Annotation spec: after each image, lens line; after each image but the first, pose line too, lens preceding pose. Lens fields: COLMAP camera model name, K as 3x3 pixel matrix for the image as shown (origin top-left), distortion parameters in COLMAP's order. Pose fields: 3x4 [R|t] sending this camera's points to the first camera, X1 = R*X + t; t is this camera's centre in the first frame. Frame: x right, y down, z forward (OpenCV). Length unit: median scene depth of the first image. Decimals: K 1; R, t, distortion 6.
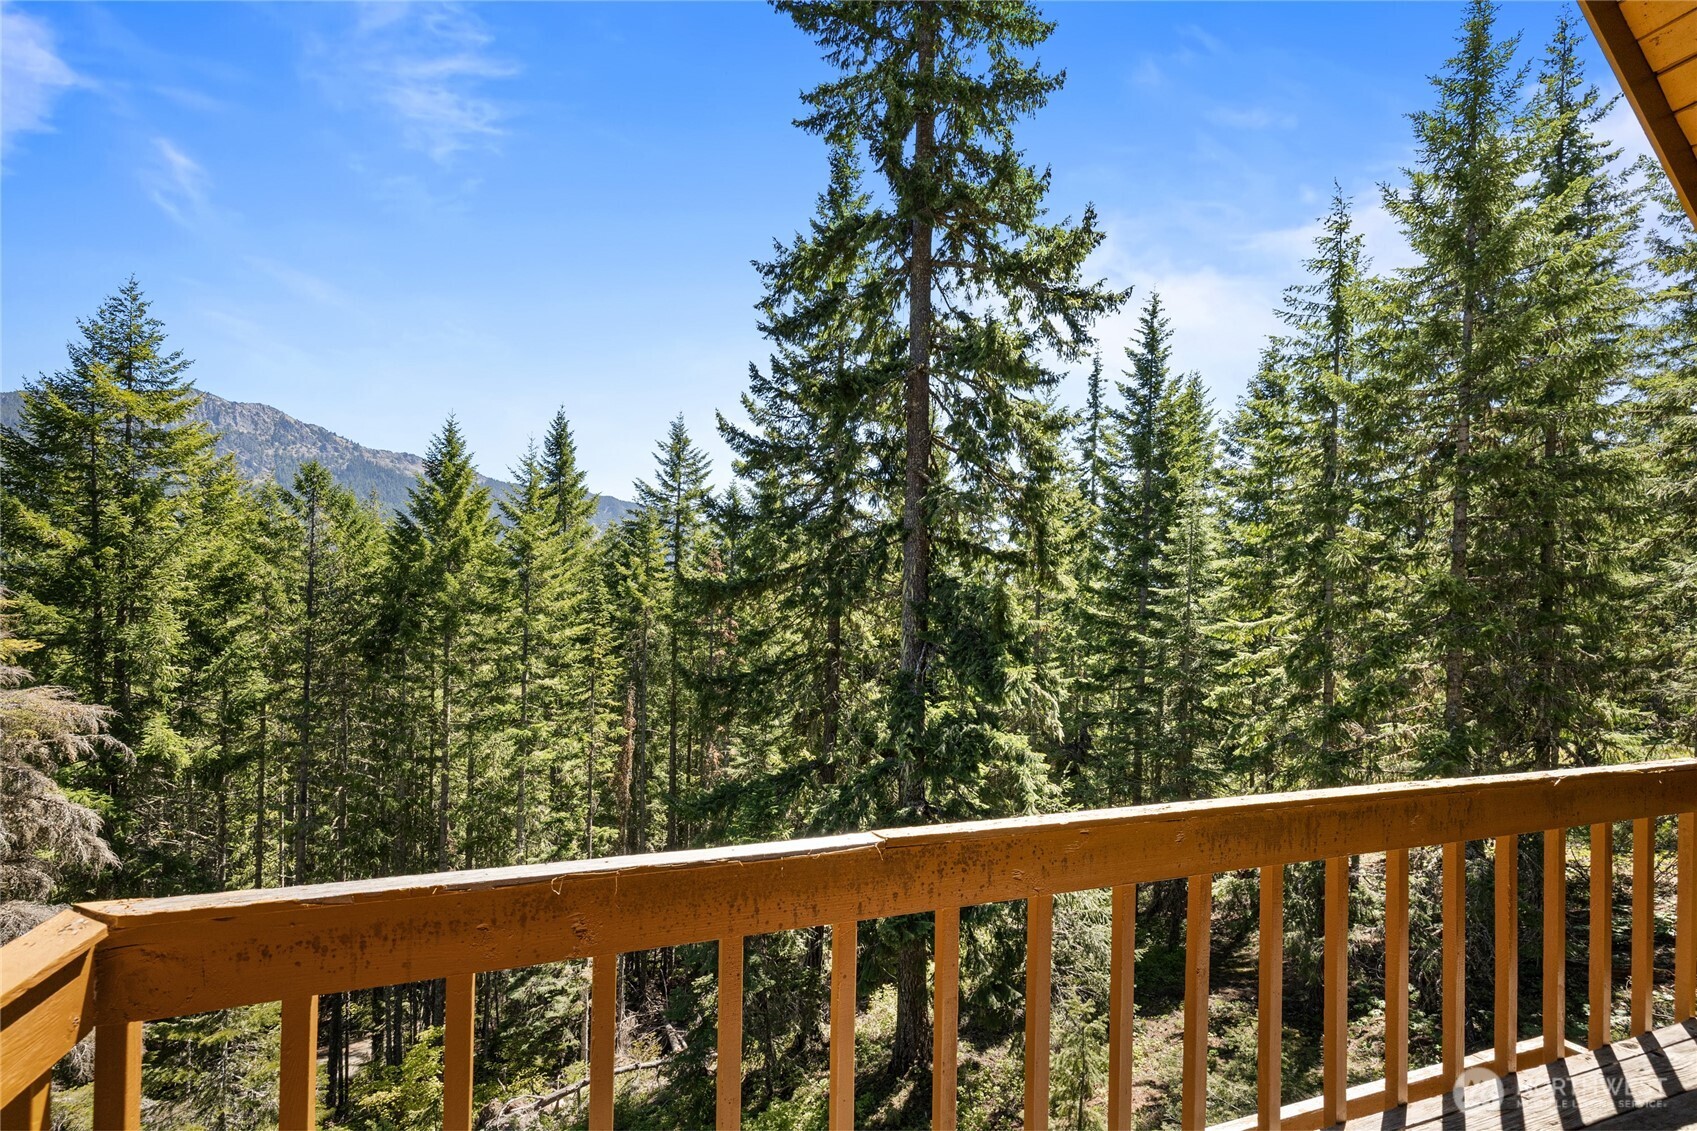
lens RADIAL K [[735.9, 0, 865.6], [0, 735.9, 617.2], [0, 0, 1]] dist [0.000321, -0.001465]
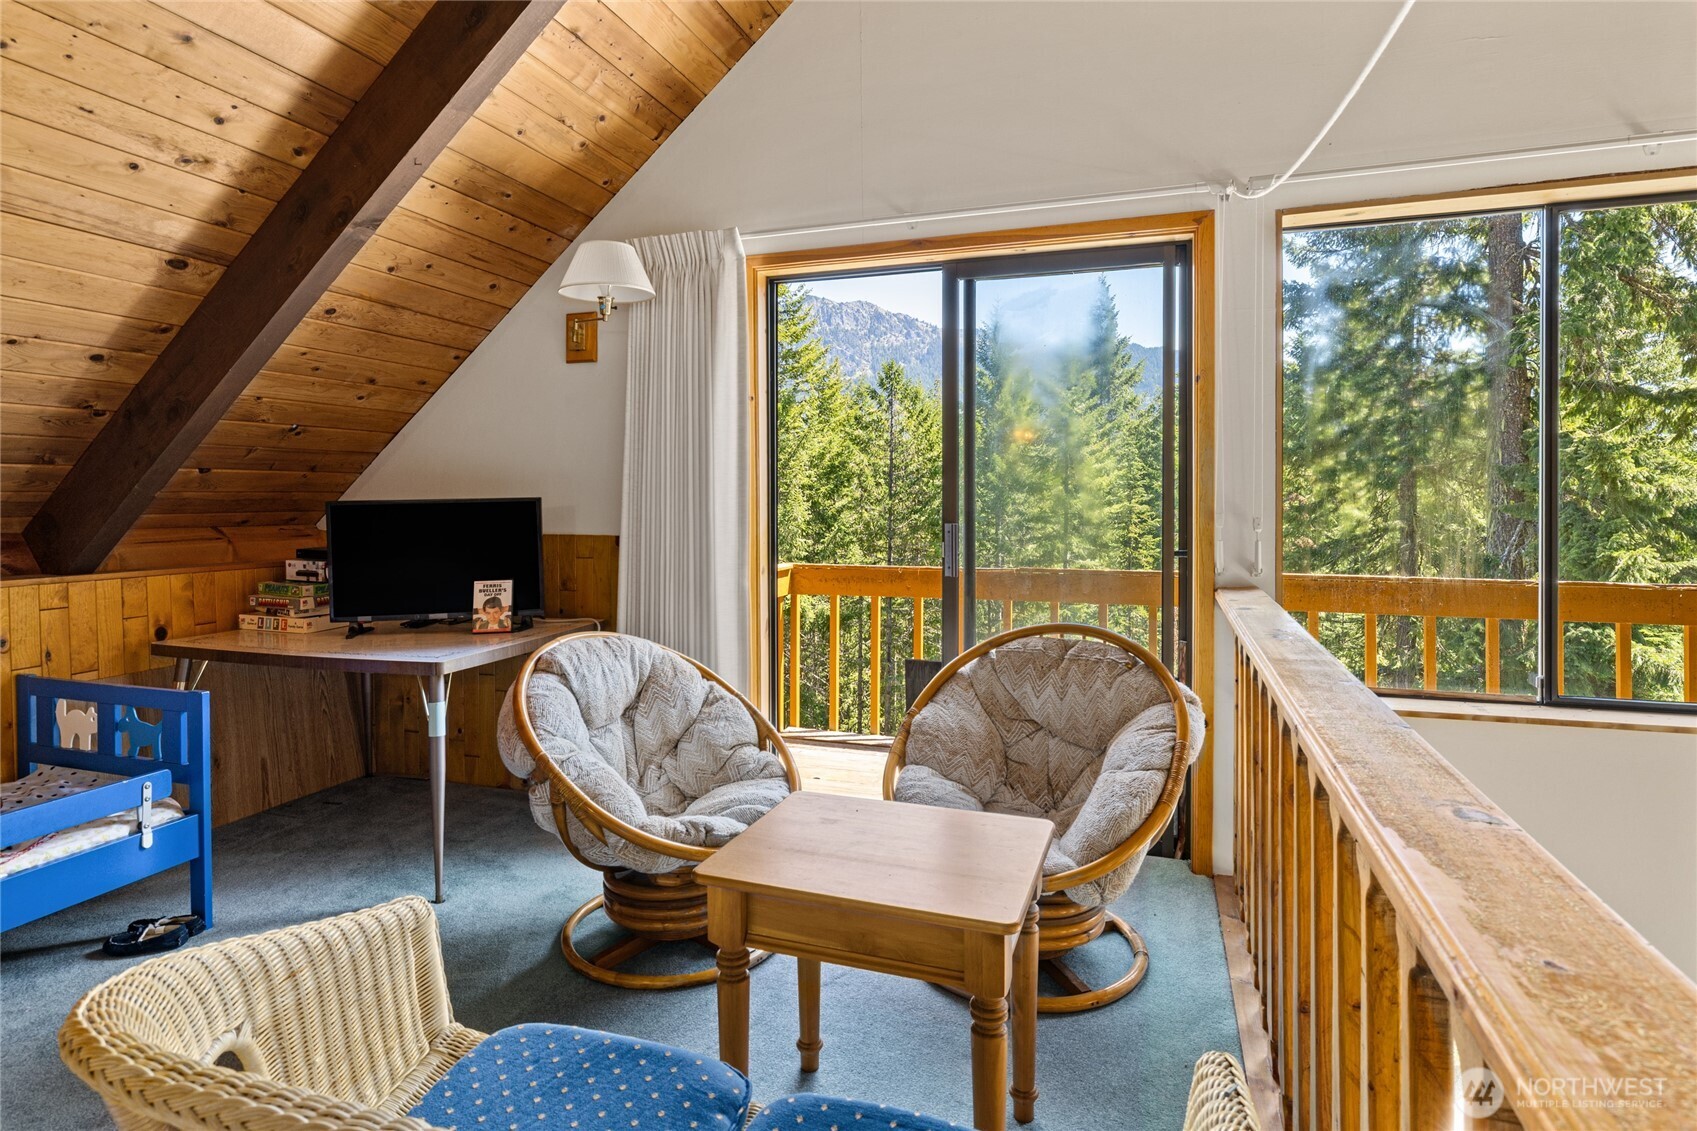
lens RADIAL K [[886.9, 0, 843.2], [0, 886.9, 508.8], [0, 0, 1]] dist [-0.010336, 0.002120]
pose [[0.758155, -0.004070, -0.652062, 0.080764], [0.013524, 0.999864, 0.009484, 0.002380], [0.651935, -0.016009, 0.758106, -0.084359]]
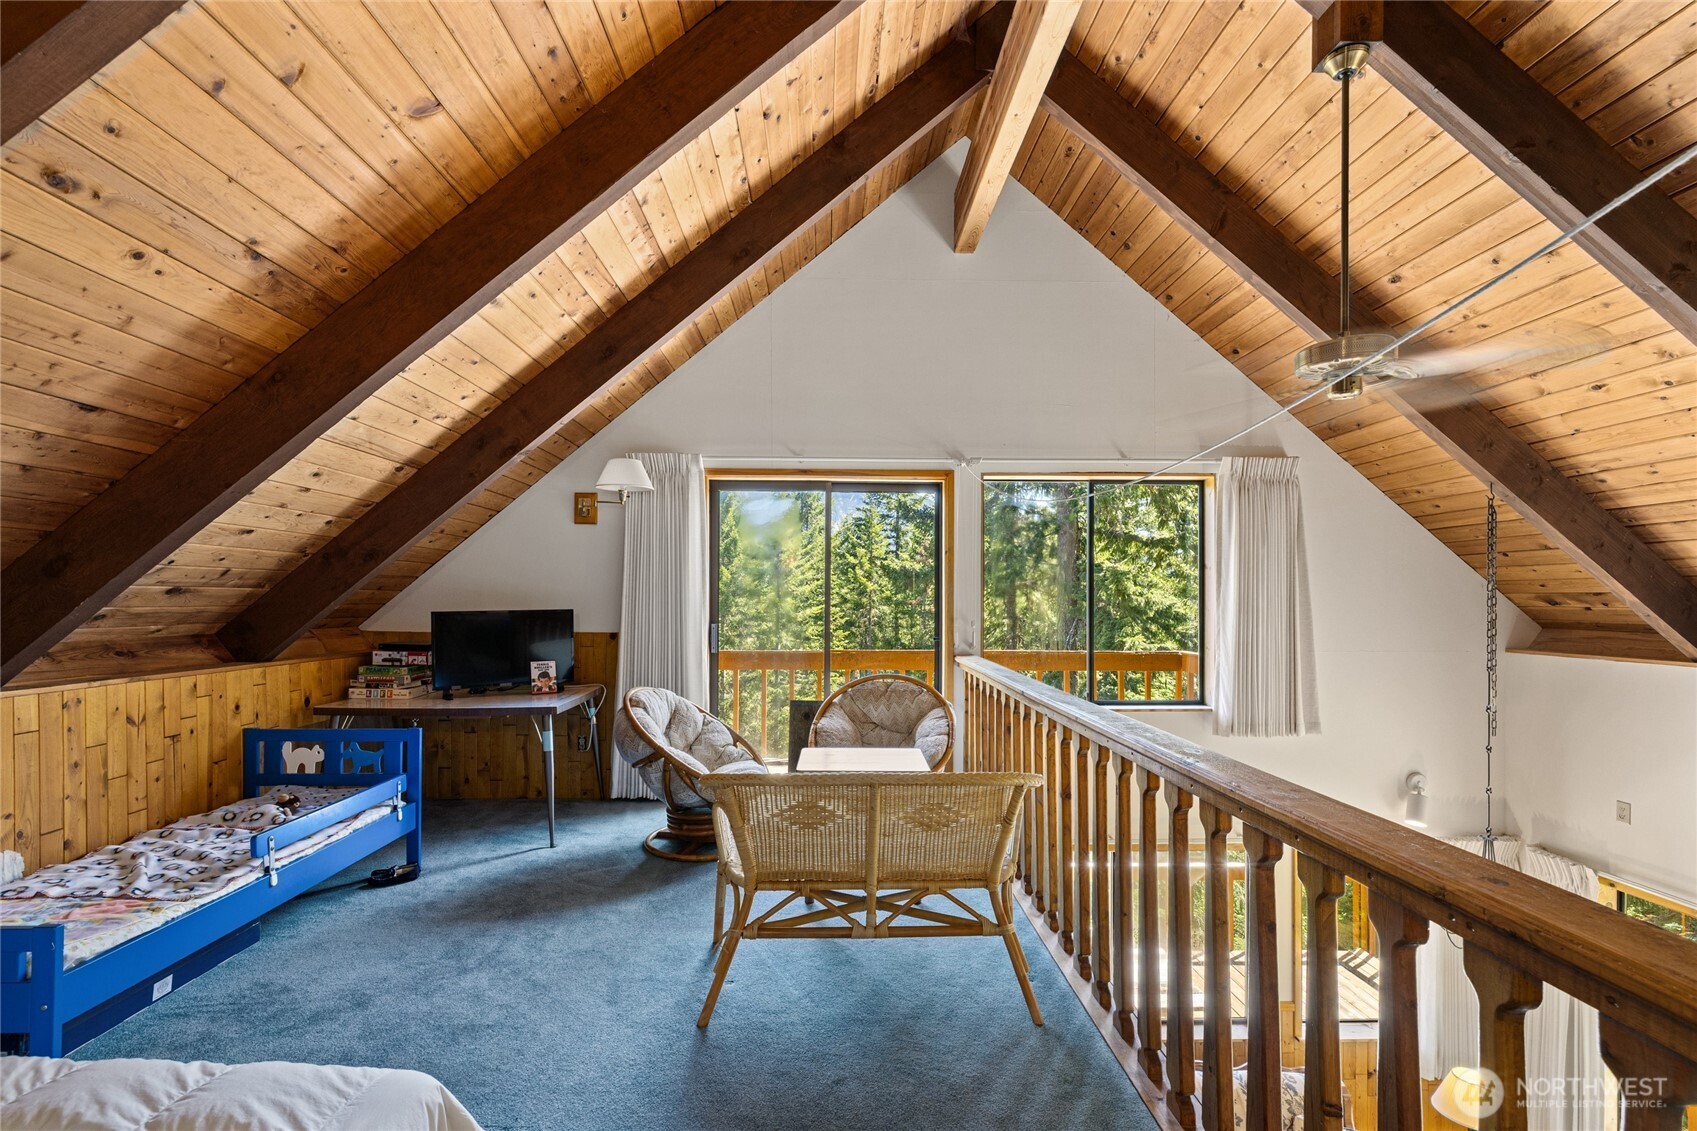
lens RADIAL K [[735.9, 0, 836.9], [0, 735.9, 604.8], [0, 0, 1]] dist [0.000321, -0.001465]
pose [[0.933280, -0.004895, -0.359117, 0.082769], [0.008004, 0.999942, 0.007169, 0.000412], [0.359061, -0.009565, 0.933265, -0.133699]]
